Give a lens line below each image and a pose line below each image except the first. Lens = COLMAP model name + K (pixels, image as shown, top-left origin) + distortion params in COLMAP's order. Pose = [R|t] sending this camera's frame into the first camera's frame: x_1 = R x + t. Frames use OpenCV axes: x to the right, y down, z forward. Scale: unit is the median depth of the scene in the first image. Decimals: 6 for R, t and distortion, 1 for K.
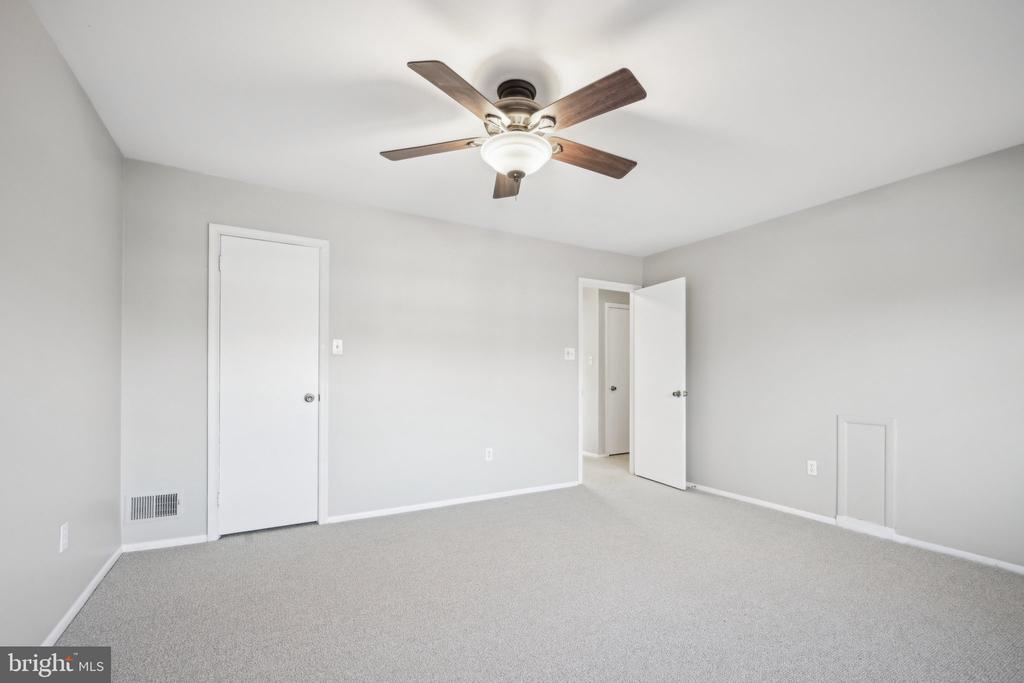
lens RADIAL K [[457.8, 0, 535.8], [0, 457.8, 373.9], [0, 0, 1]] dist [0.000752, 0.000035]
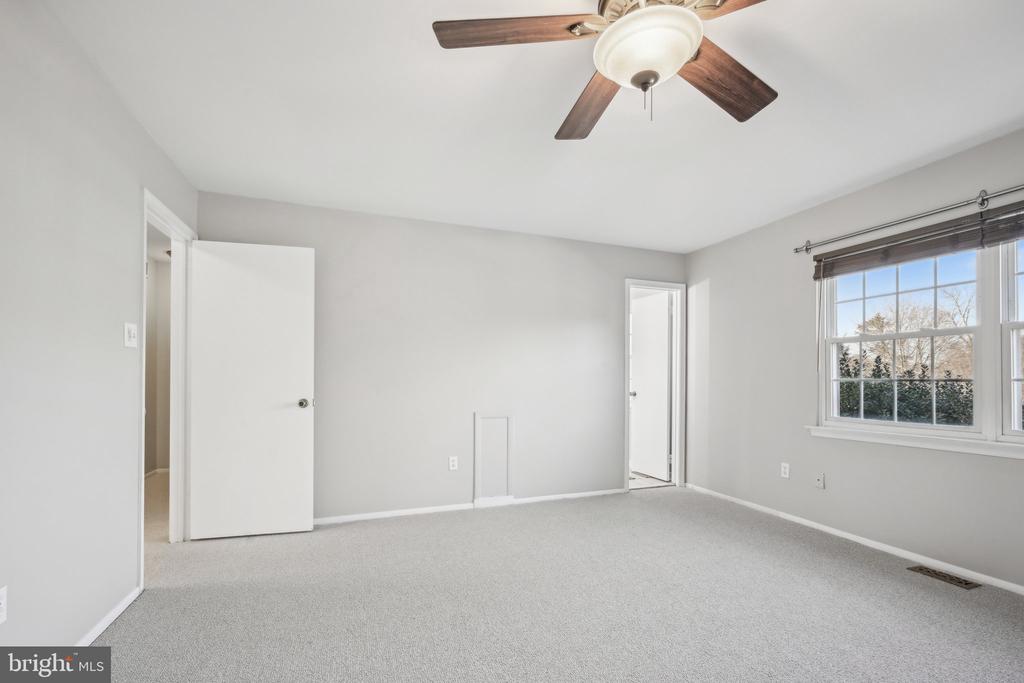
lens RADIAL K [[457.8, 0, 534.3], [0, 457.8, 376.0], [0, 0, 1]] dist [0.000752, 0.000035]
pose [[0.171015, 0.003485, 0.985262, -0.445550], [-0.003095, 0.999991, -0.003000, 0.000253], [-0.985264, -0.002536, 0.171024, 0.637926]]
